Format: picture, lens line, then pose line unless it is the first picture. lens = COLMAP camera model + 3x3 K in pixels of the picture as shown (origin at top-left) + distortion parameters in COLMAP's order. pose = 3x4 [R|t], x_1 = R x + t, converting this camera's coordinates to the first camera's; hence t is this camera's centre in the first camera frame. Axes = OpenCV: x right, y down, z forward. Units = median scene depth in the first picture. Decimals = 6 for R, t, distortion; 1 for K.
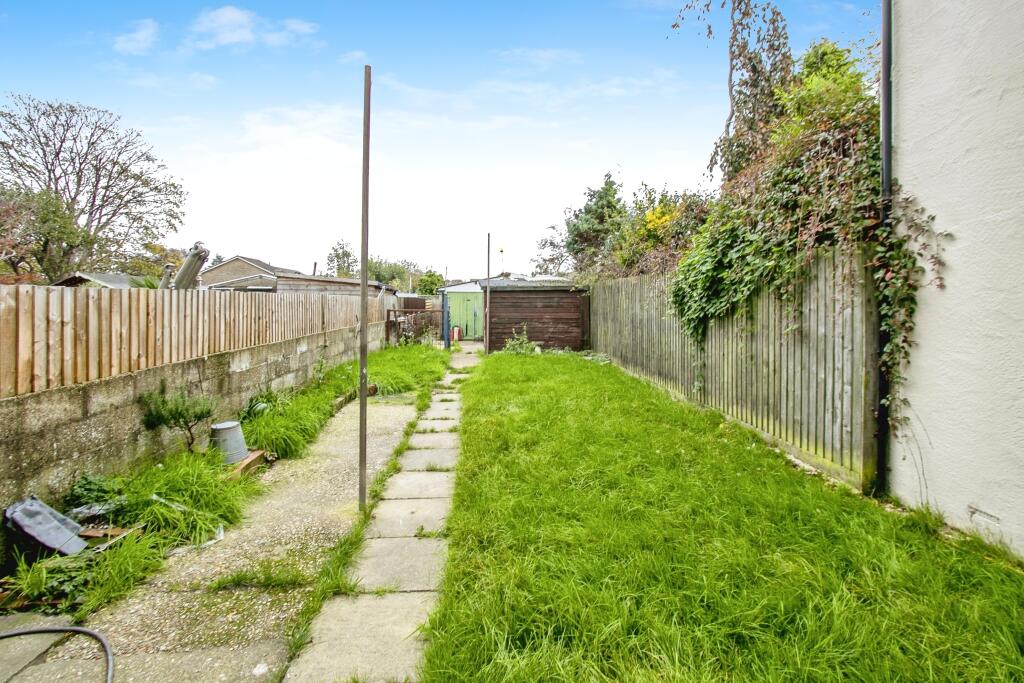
lens RADIAL K [[498.9, 0, 514.0], [0, 498.9, 308.9], [0, 0, 1]] dist [-0.004361, -0.000008]
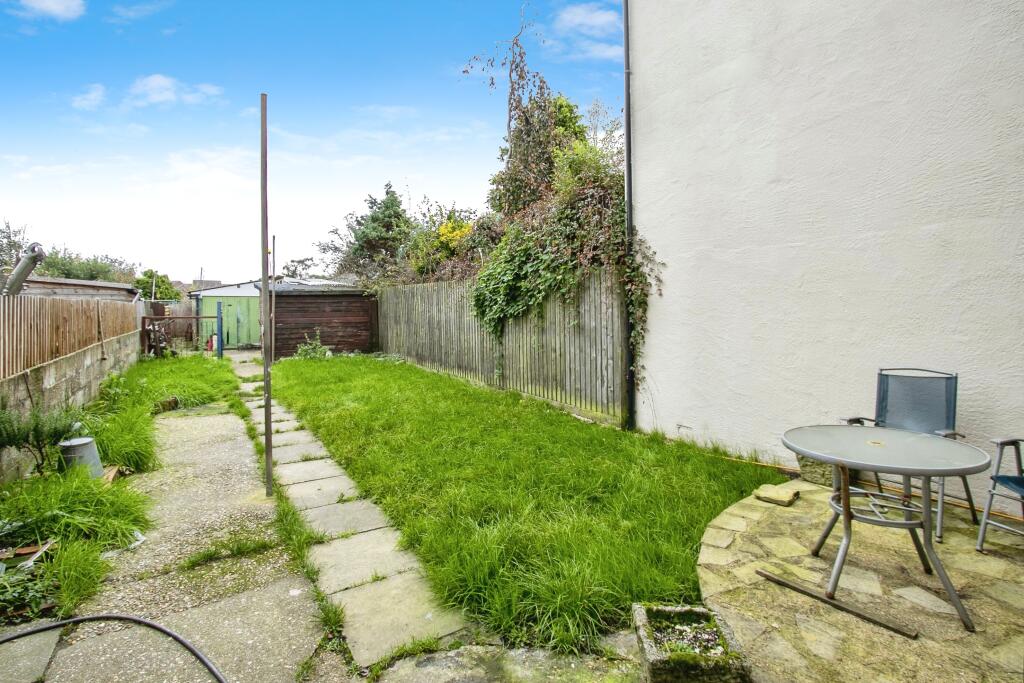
lens RADIAL K [[504.1, 0, 509.4], [0, 504.1, 301.3], [0, 0, 1]] dist [0.000109, 0.000871]
pose [[0.887502, -0.004032, 0.460786, -0.248367], [0.014348, 0.999719, -0.018888, 0.000663], [-0.460580, 0.023375, 0.887310, -0.176471]]
